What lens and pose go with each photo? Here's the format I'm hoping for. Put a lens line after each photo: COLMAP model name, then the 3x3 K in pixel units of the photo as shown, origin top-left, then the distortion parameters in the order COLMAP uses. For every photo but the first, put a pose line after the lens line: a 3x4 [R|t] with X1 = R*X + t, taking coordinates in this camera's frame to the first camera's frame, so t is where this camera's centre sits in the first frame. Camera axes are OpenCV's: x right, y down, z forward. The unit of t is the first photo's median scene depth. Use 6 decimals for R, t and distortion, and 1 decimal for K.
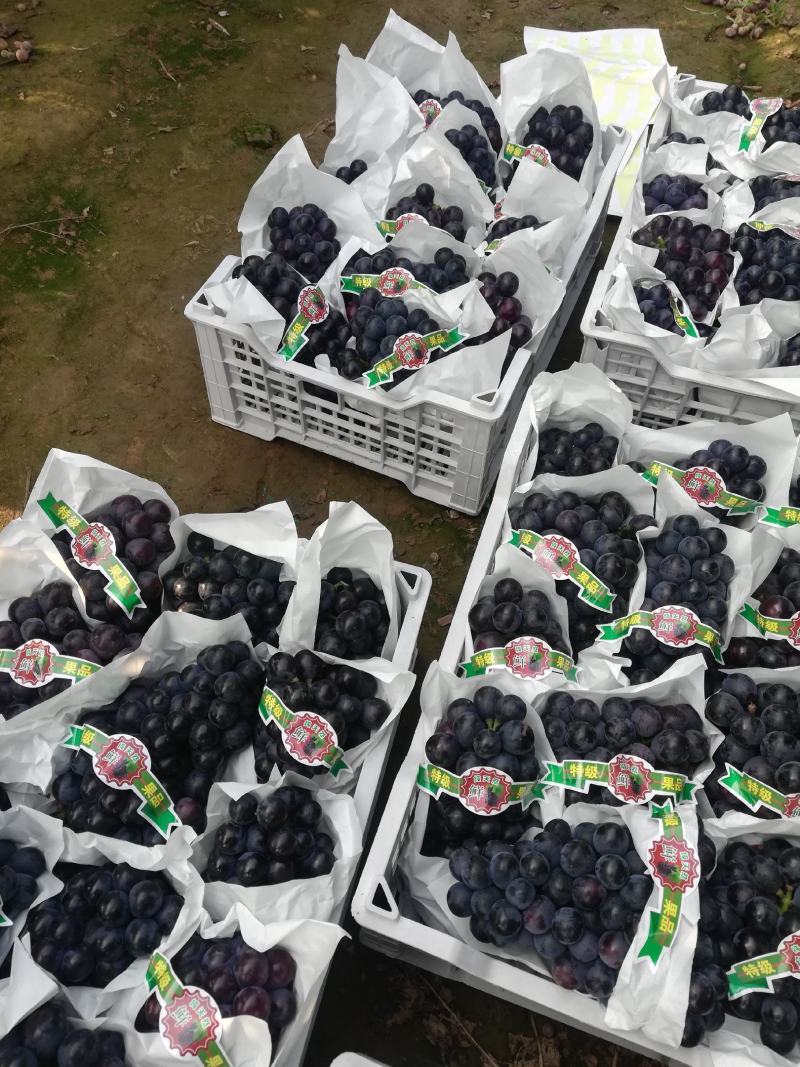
lens RADIAL K [[811.3, 0, 401.0], [0, 811.3, 529.7], [0, 0, 1]] dist [0.051245, -0.084488]
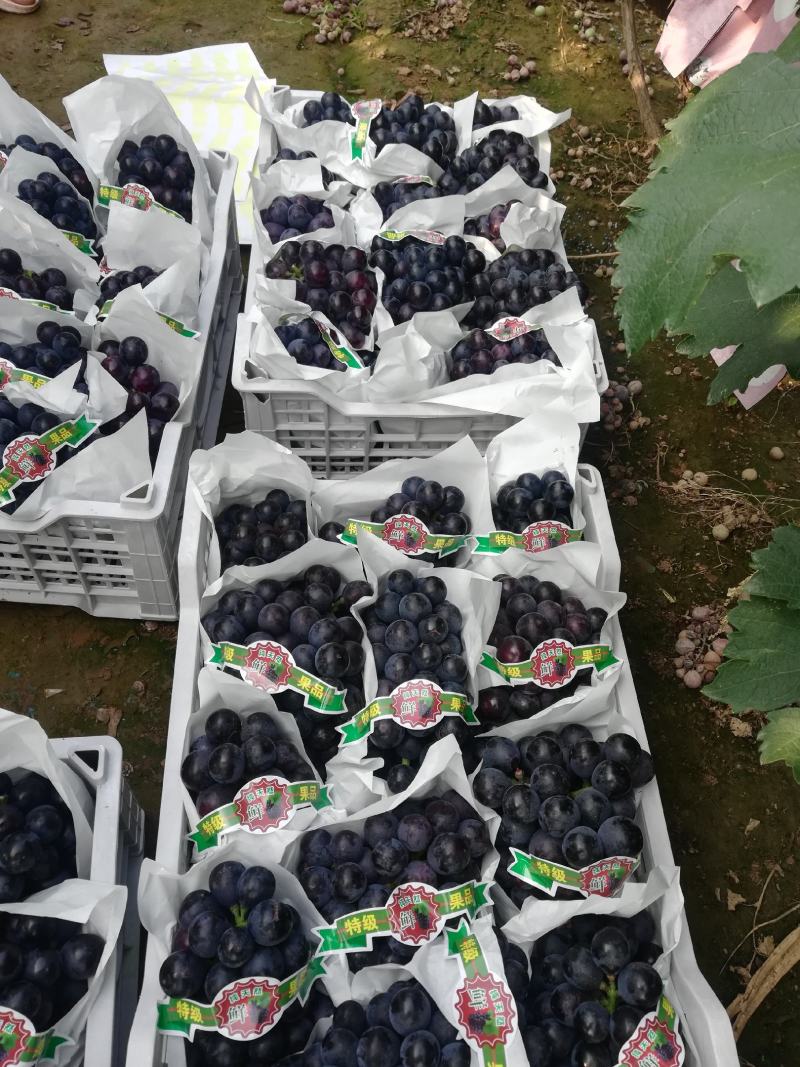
lens RADIAL K [[807.5, 0, 397.6], [0, 807.5, 530.3], [0, 0, 1]] dist [0.066633, -0.115030]
pose [[0.920143, -0.263452, 0.289706, 0.111741], [0.269004, 0.962905, 0.021254, -0.084617], [-0.284558, 0.058376, 0.956880, 0.161785]]
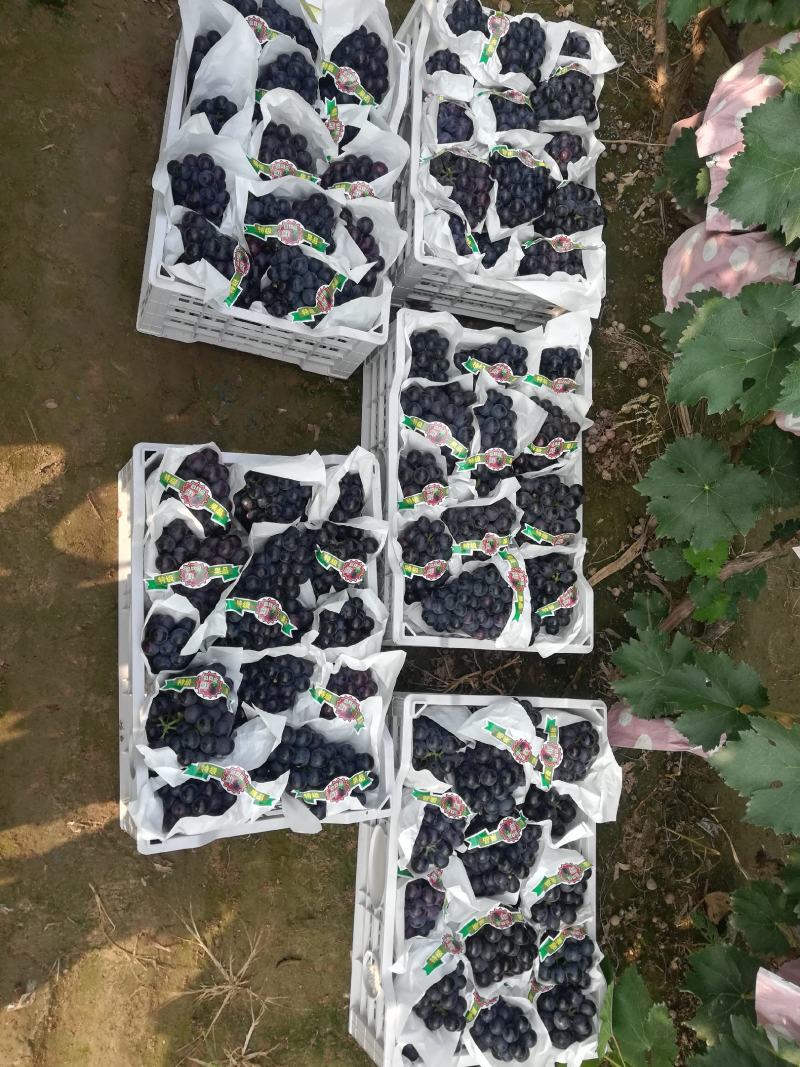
lens RADIAL K [[807.5, 0, 397.6], [0, 807.5, 530.3], [0, 0, 1]] dist [0.066633, -0.115030]
pose [[0.877856, -0.256426, 0.404492, -0.668291], [0.042310, 0.882807, 0.467827, -0.623061], [-0.477052, -0.393571, 0.785827, -0.441113]]
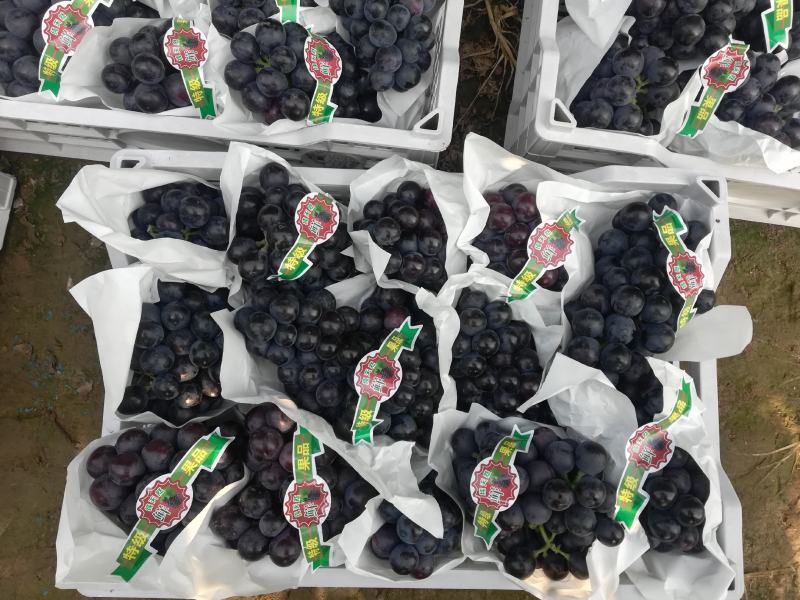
lens RADIAL K [[608.3, 0, 400.0], [0, 608.3, 300.0], [0, 0, 1]] dist [0.051245, -0.084488]
pose [[-0.236211, -0.970261, 0.052890, -0.250788], [0.804286, -0.164680, 0.570968, -0.116859], [-0.545278, 0.177407, 0.819267, 0.261404]]
